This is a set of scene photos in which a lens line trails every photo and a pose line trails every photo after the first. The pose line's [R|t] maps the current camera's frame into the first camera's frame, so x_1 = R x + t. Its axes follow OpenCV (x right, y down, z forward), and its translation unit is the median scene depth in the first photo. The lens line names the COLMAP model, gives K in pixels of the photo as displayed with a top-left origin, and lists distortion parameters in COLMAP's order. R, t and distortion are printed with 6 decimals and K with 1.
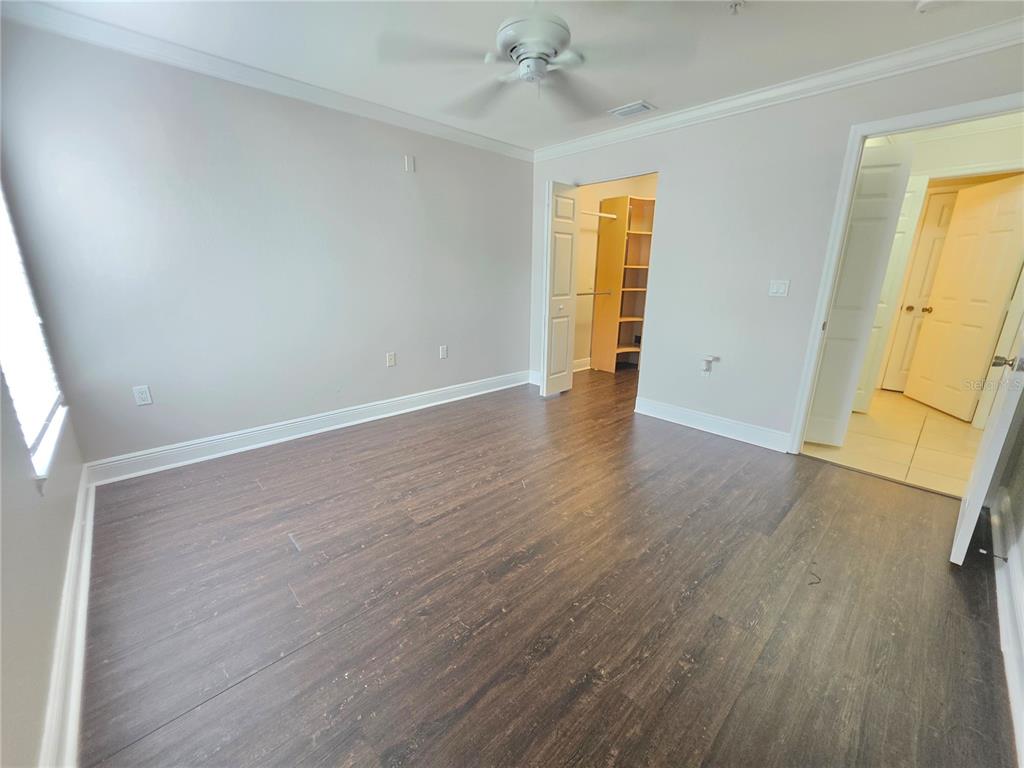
lens RADIAL K [[410.3, 0, 512.0], [0, 410.3, 384.0], [0, 0, 1]] dist [-0.000927, 0.000009]
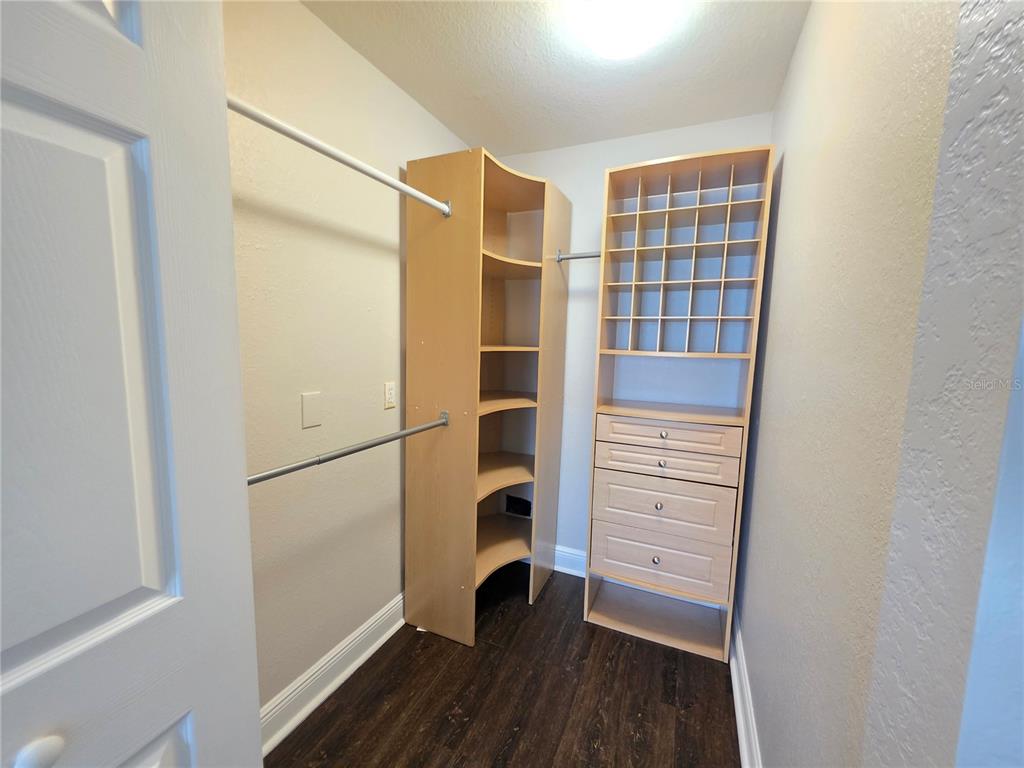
lens RADIAL K [[412.7, 0, 513.2], [0, 412.7, 384.8], [0, 0, 1]] dist [-0.000970, 0.000324]
pose [[0.918078, -0.031811, 0.395122, 0.197479], [0.089195, 0.987791, -0.127721, -0.260577], [-0.386235, 0.152500, 0.909707, 0.840102]]
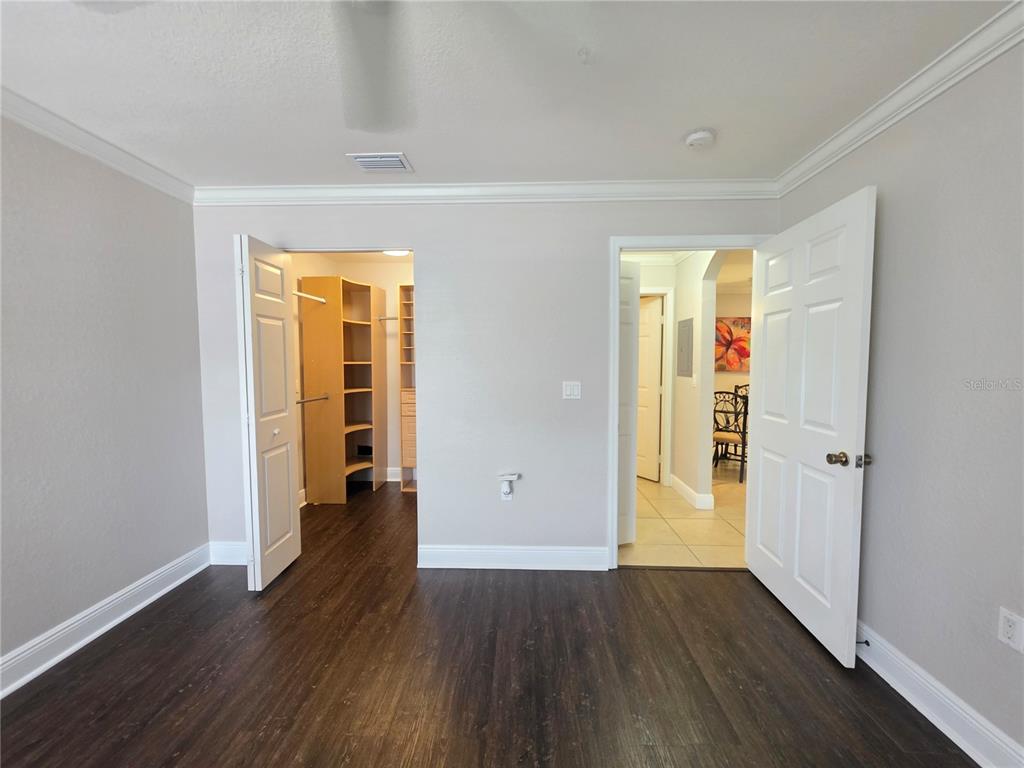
lens RADIAL K [[412.7, 0, 513.2], [0, 412.7, 384.8], [0, 0, 1]] dist [-0.000970, 0.000324]
pose [[0.708214, -0.051230, 0.704137, -0.060174], [0.193976, 0.973099, -0.124301, -0.110428], [-0.678827, 0.224618, 0.699100, 0.313504]]
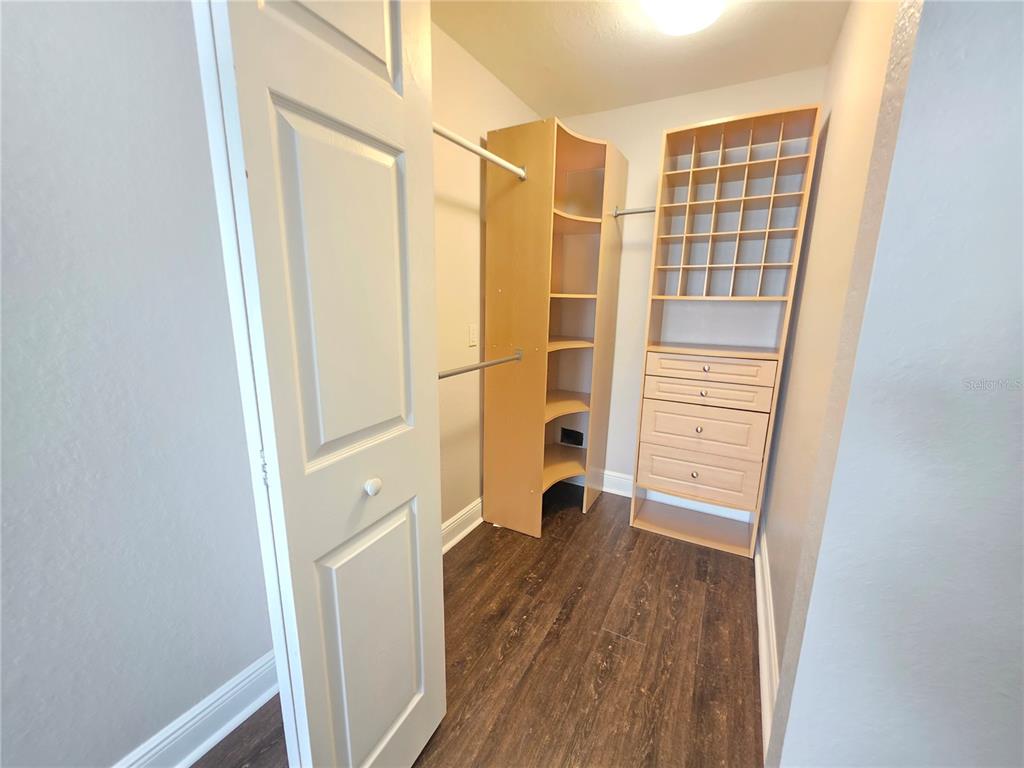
lens RADIAL K [[413.1, 0, 510.9], [0, 413.1, 385.0], [0, 0, 1]] dist [-0.003514, -0.000774]
pose [[0.950112, -0.060626, 0.305961, 0.127806], [0.076541, 0.996253, -0.040278, -0.227129], [-0.302373, 0.061687, 0.951192, 0.773101]]
